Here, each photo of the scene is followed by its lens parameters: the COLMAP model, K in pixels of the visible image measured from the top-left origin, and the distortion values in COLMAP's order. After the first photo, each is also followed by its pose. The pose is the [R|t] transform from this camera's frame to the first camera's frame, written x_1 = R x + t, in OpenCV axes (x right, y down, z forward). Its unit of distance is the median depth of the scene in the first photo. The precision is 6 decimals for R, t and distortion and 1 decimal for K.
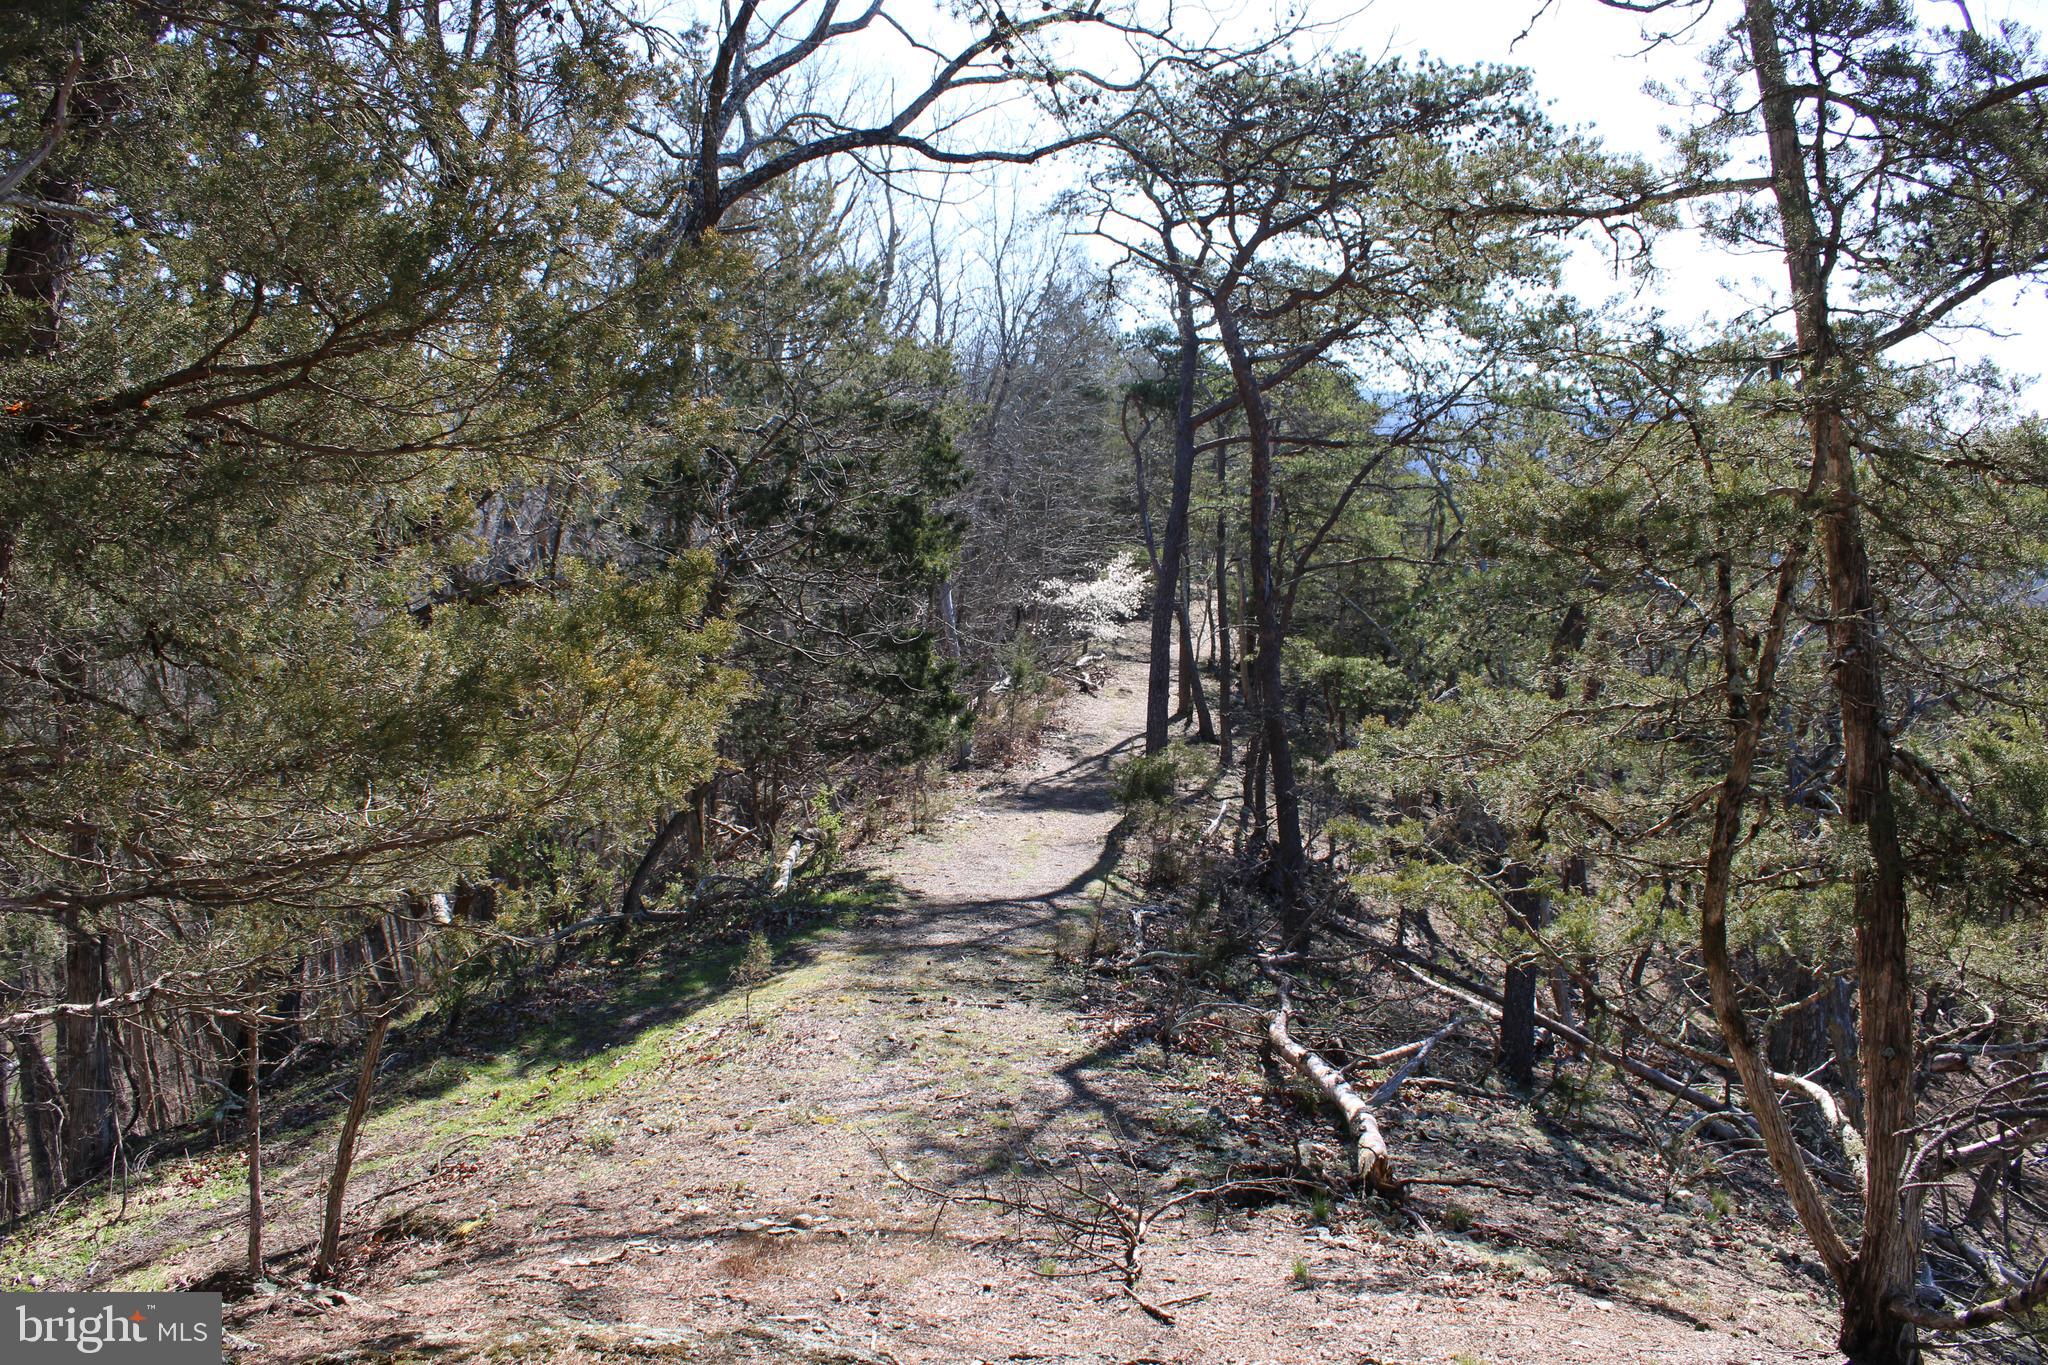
lens RADIAL K [[1689.0, 0, 1024.0], [0, 1689.0, 682.5], [0, 0, 1]] dist [-0.180068, 0.154400]
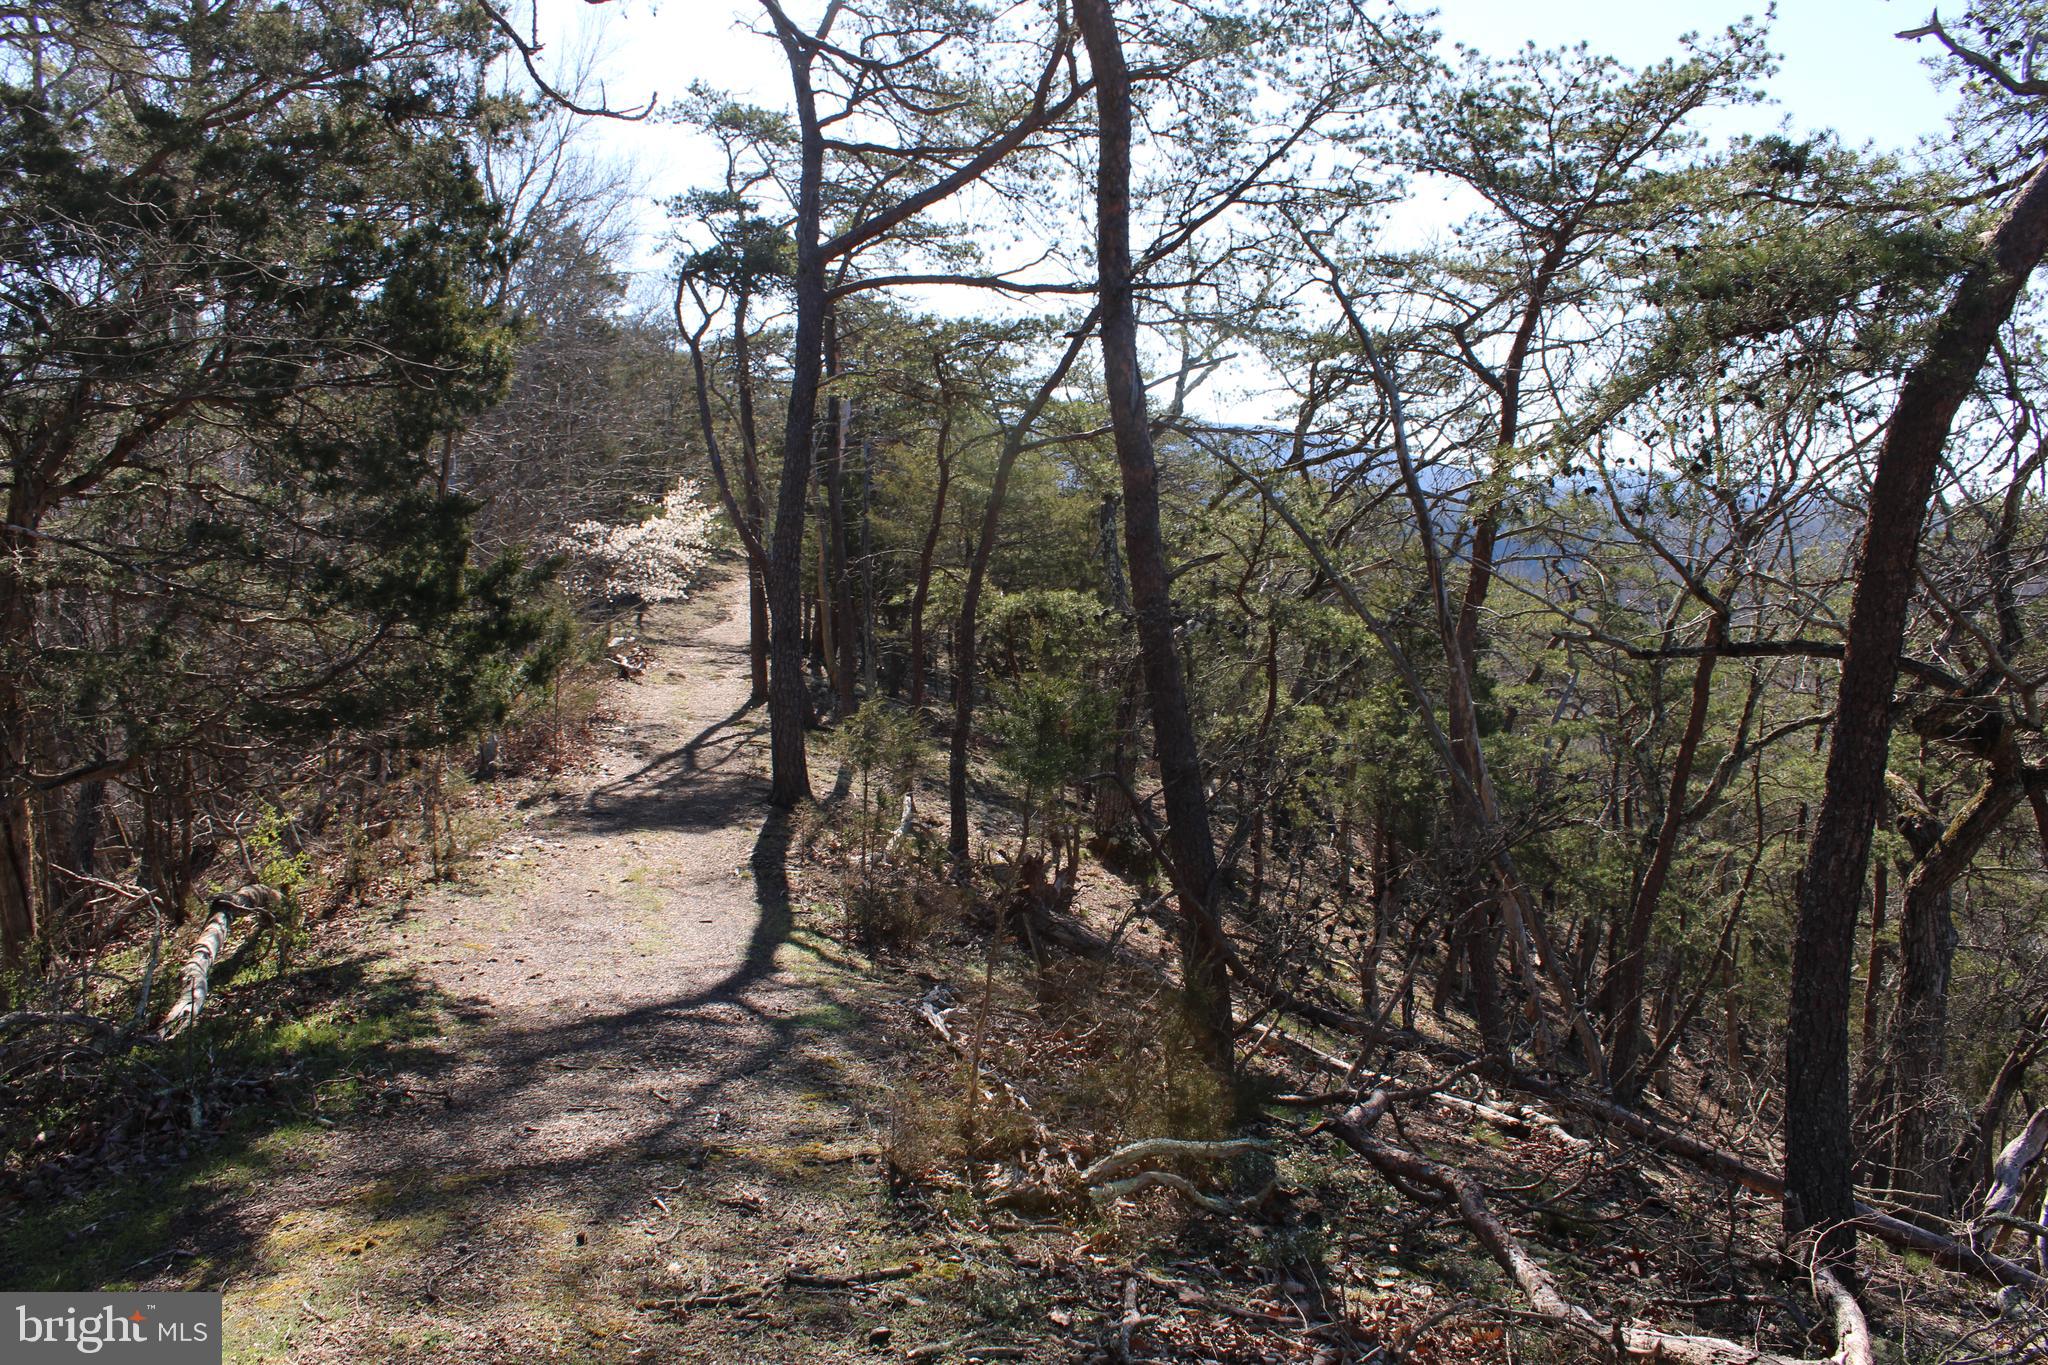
lens RADIAL K [[1689.0, 0, 1024.0], [0, 1689.0, 682.5], [0, 0, 1]] dist [-0.180068, 0.154400]
pose [[0.950867, -0.038934, 0.307142, -0.042671], [0.041719, 0.999126, -0.002503, 0.029295], [-0.306776, 0.015194, 0.951660, 0.376315]]
